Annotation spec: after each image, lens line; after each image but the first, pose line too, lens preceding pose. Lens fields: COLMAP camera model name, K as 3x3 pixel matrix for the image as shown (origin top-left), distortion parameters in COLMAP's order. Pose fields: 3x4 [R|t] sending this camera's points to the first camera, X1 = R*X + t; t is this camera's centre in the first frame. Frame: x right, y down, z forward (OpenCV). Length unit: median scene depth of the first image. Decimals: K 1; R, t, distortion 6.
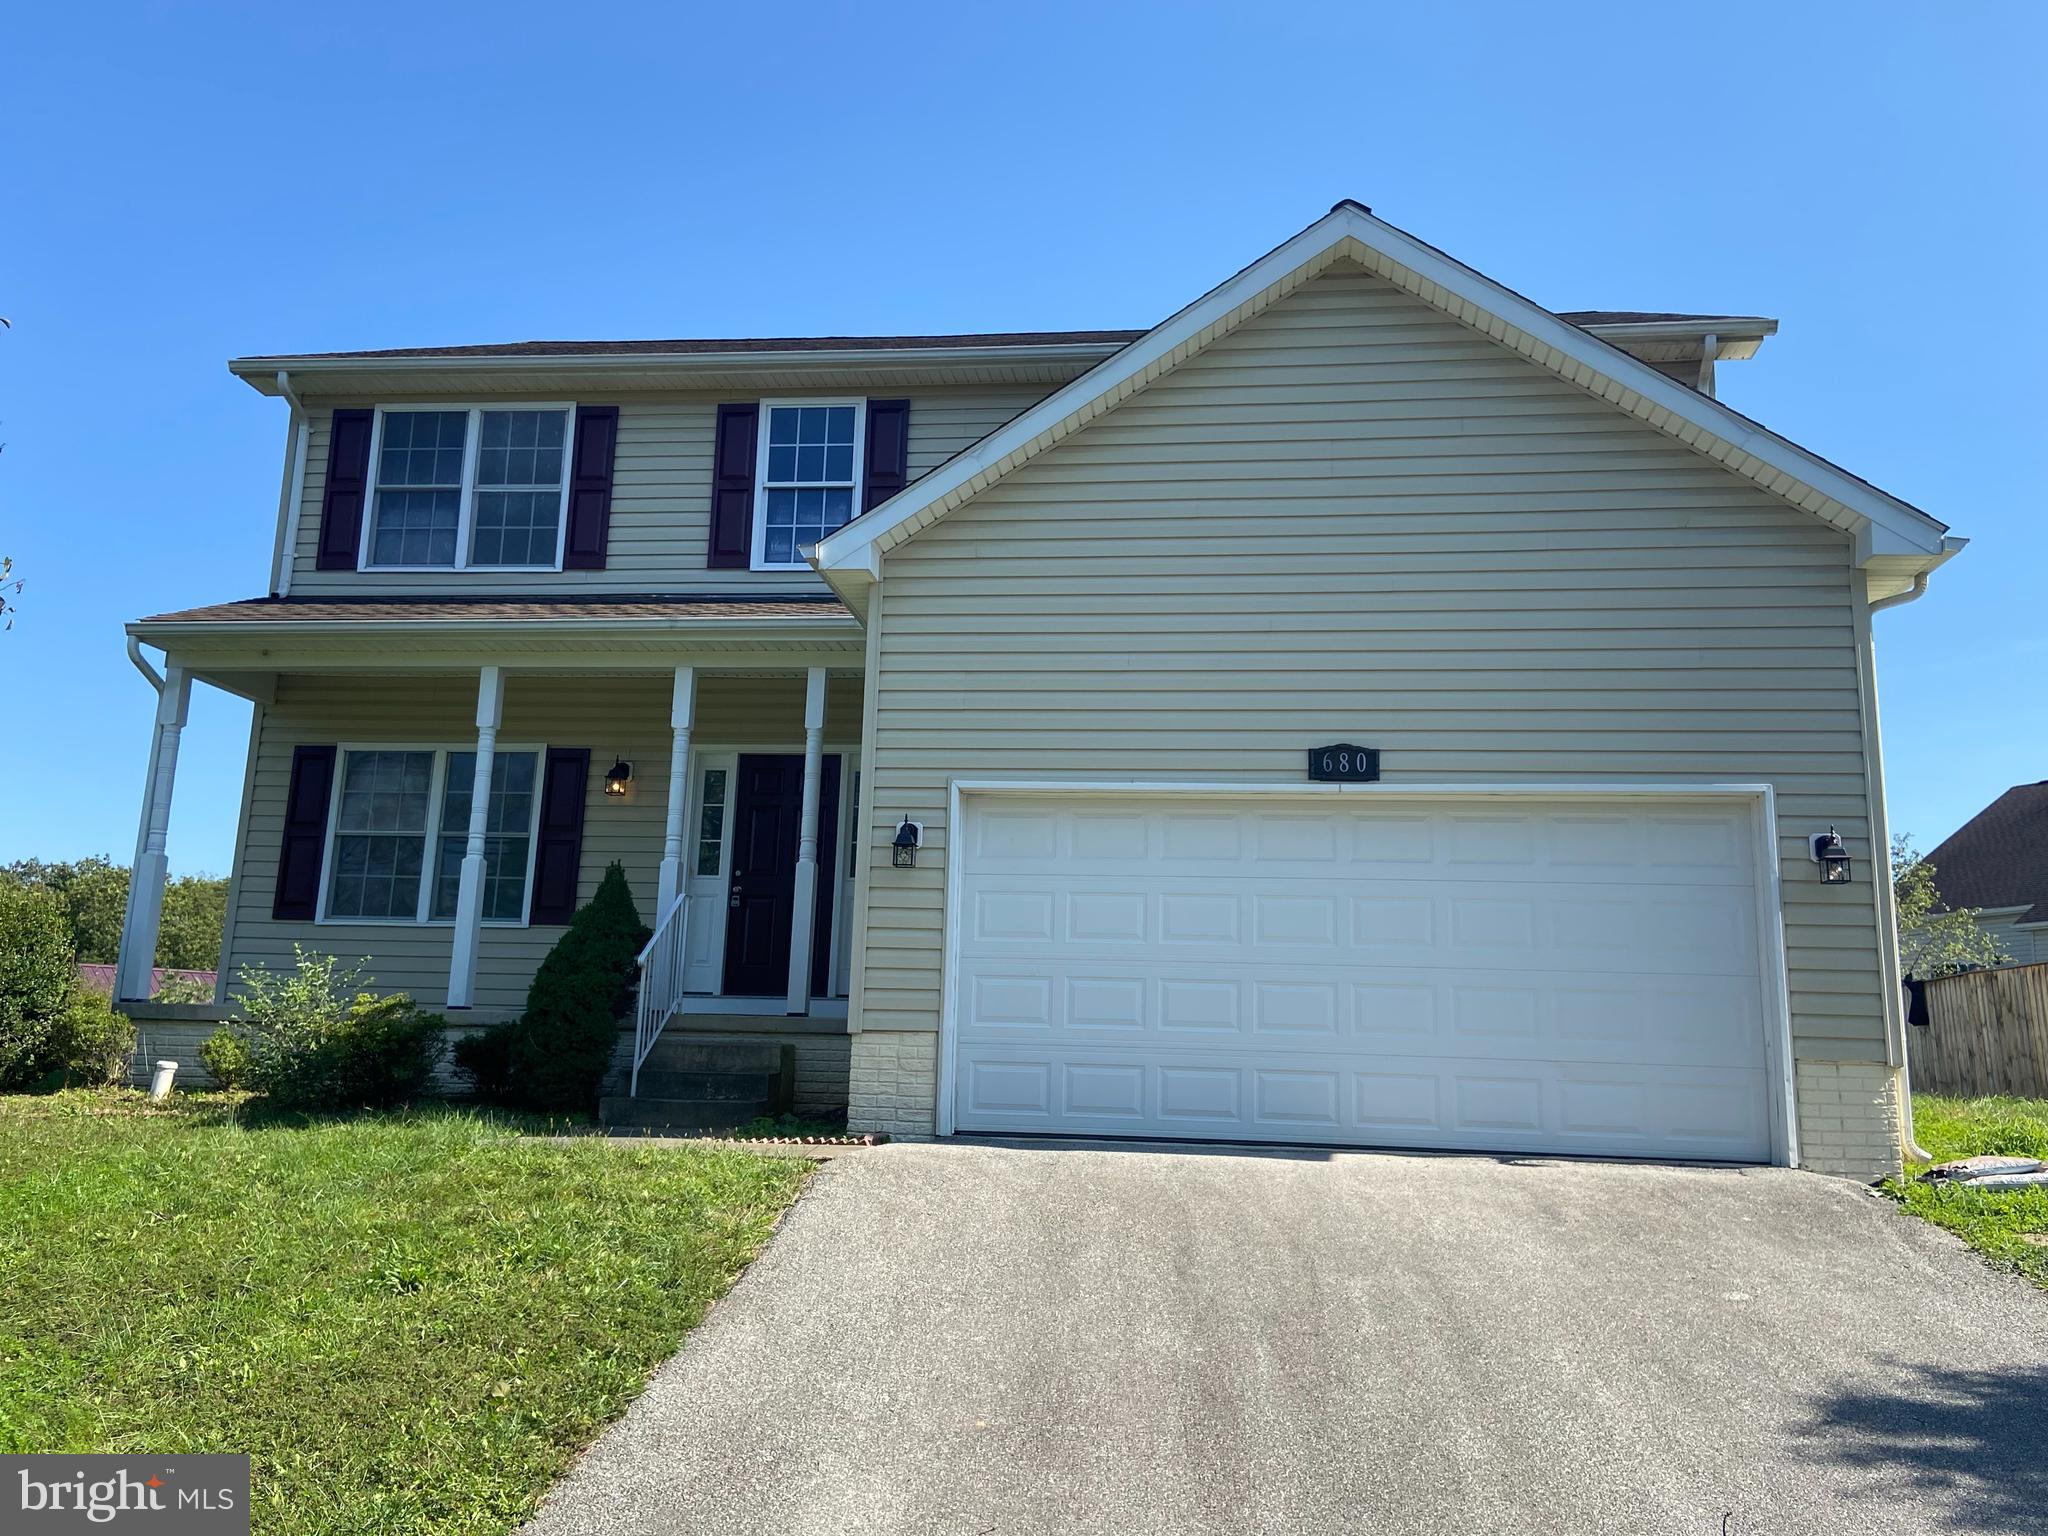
lens RADIAL K [[1704.9, 0, 1022.8], [0, 1704.9, 756.6], [0, 0, 1]] dist [0.098736, -0.078634]
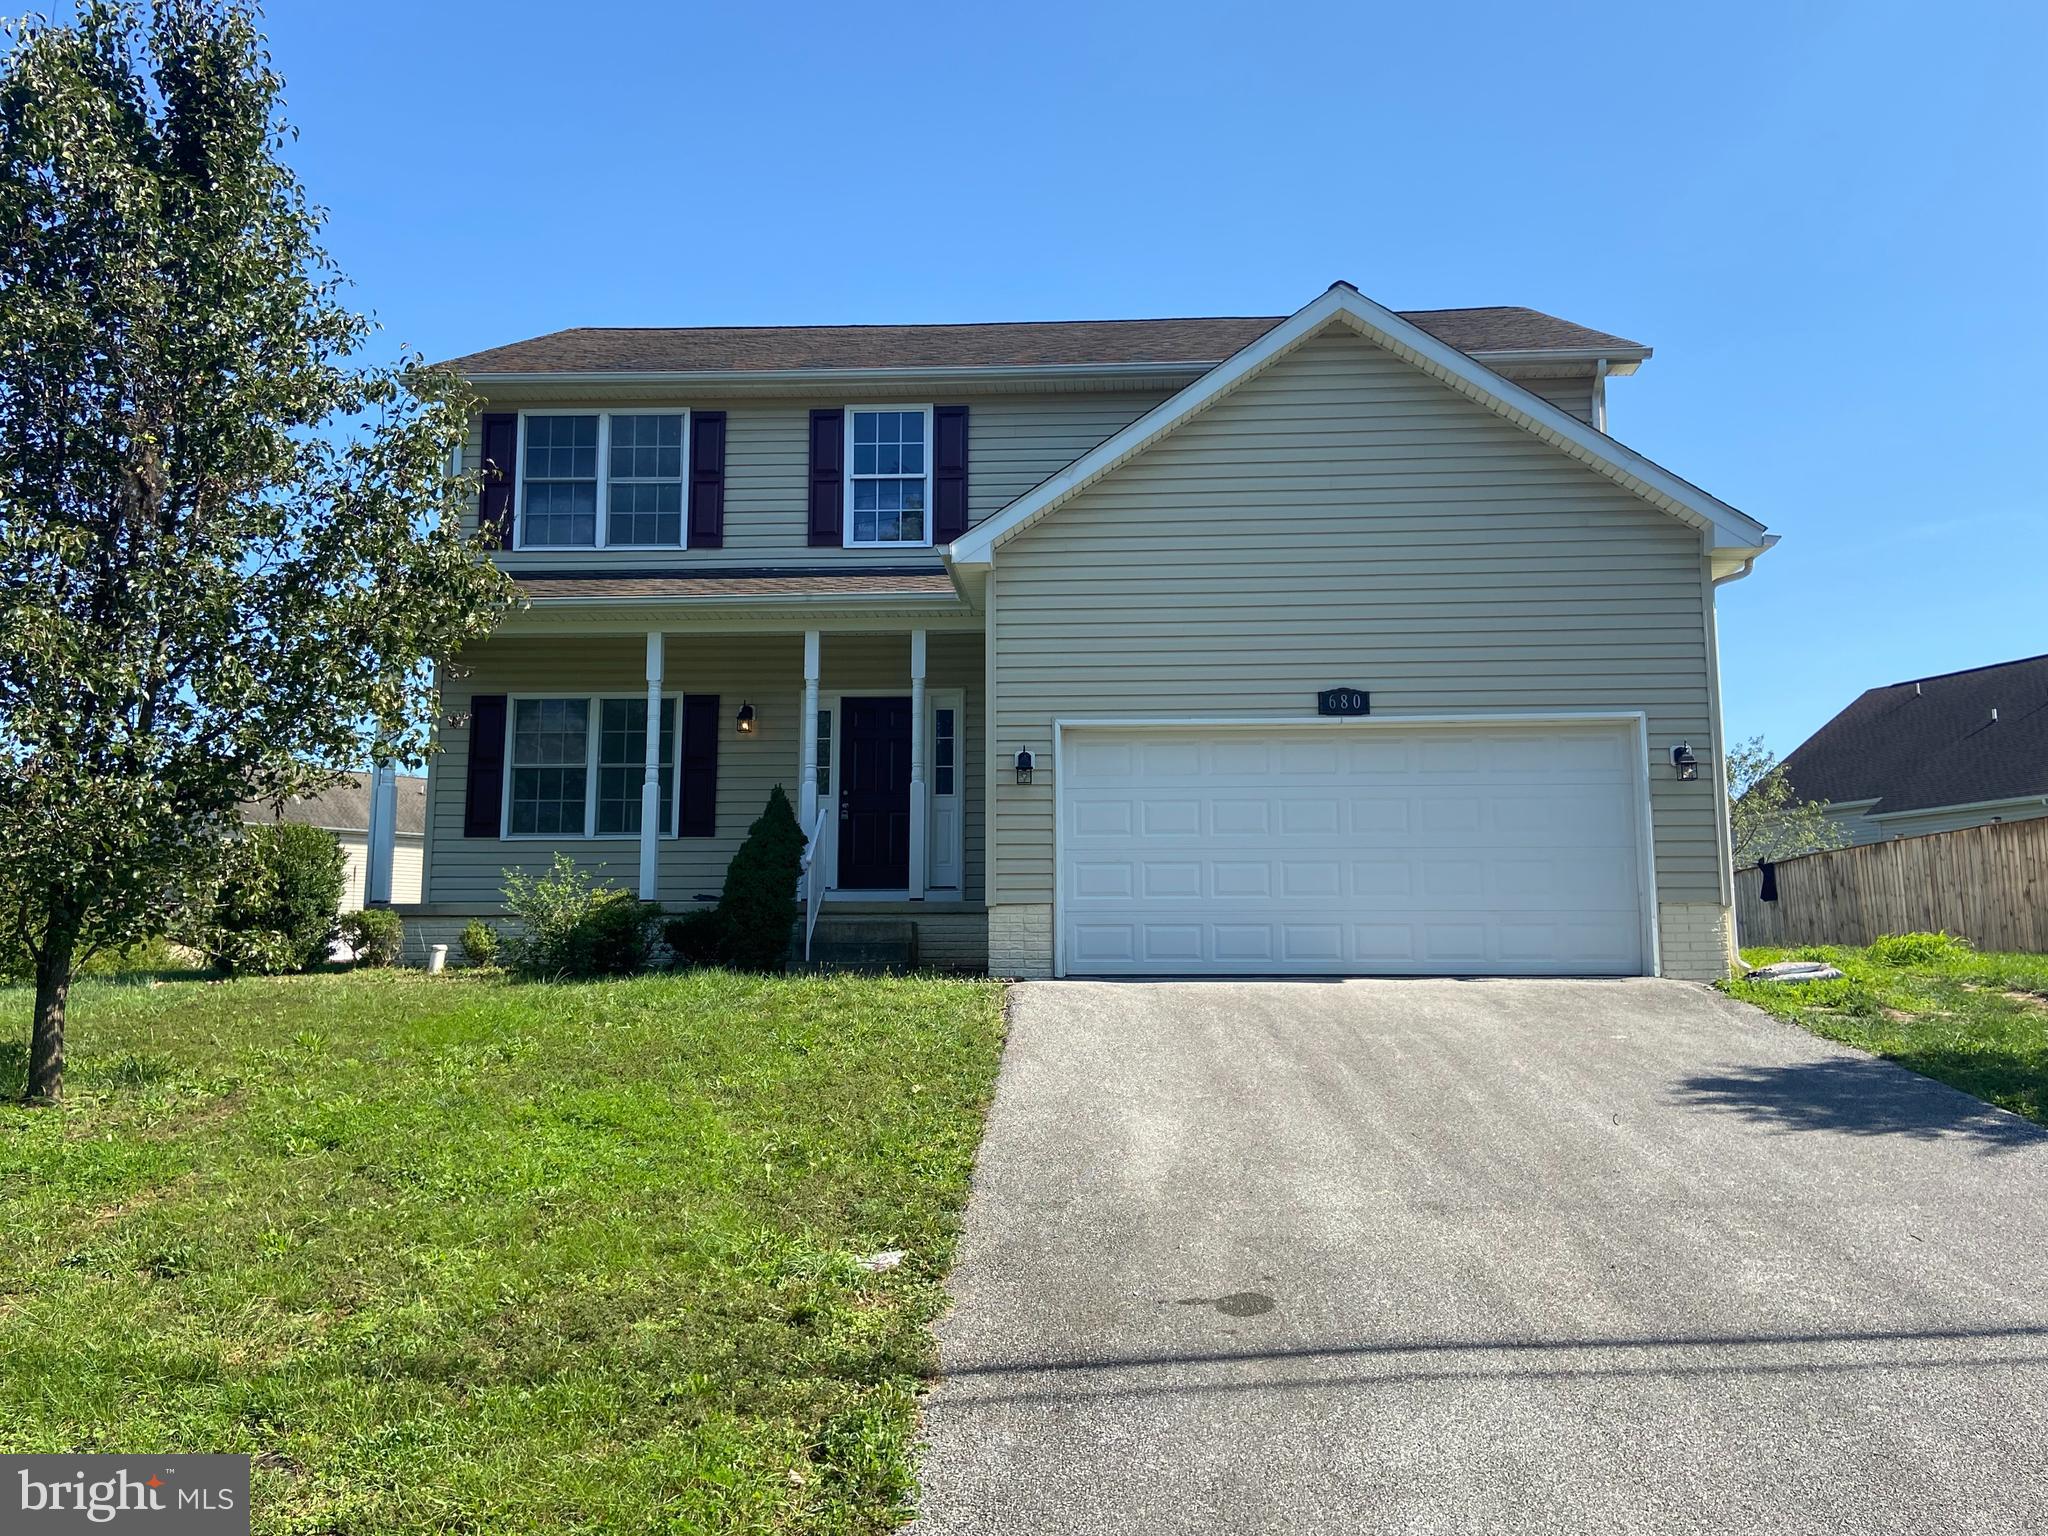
lens RADIAL K [[1794.3, 0, 1022.9], [0, 1794.3, 771.9], [0, 0, 1]] dist [0.098029, 0.016264]
pose [[0.997052, -0.020984, 0.073806, -0.167793], [0.016742, 0.998198, 0.057624, -0.026079], [-0.074882, -0.056218, 0.995606, -0.401344]]
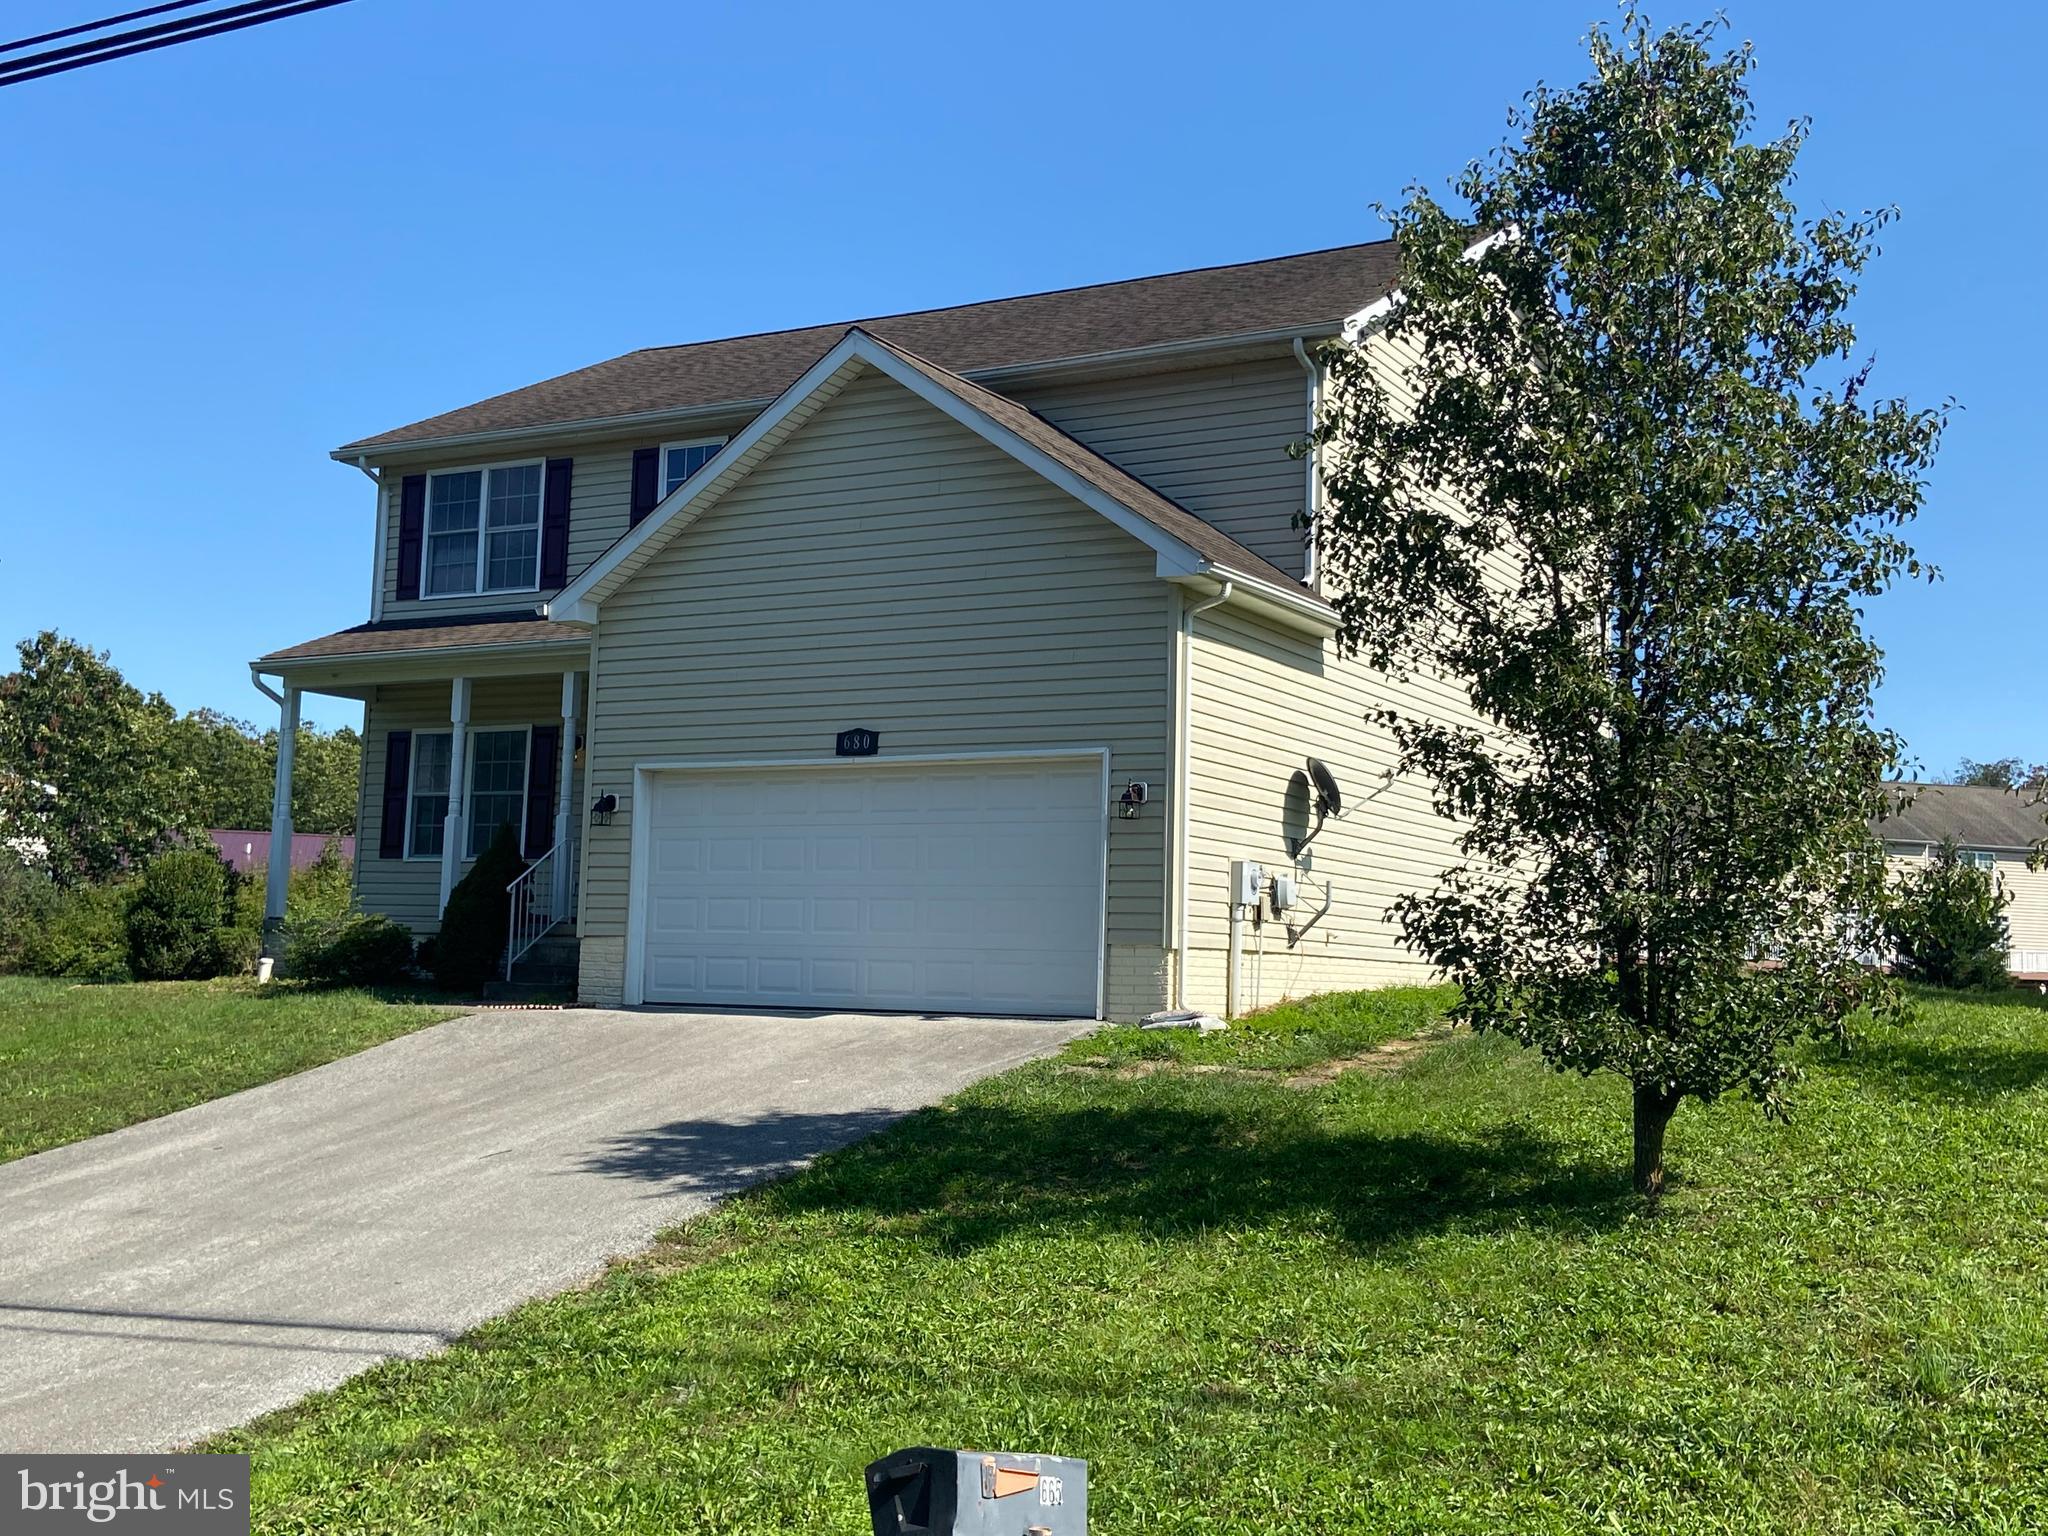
lens RADIAL K [[2211.9, 0, 1025.3], [0, 2211.9, 761.9], [0, 0, 1]] dist [0.126057, 0.000000]
pose [[0.922922, -0.042143, -0.382673, 0.953833], [0.075009, 0.994626, 0.071370, -0.093935], [0.377608, -0.094573, 0.921123, -0.587679]]
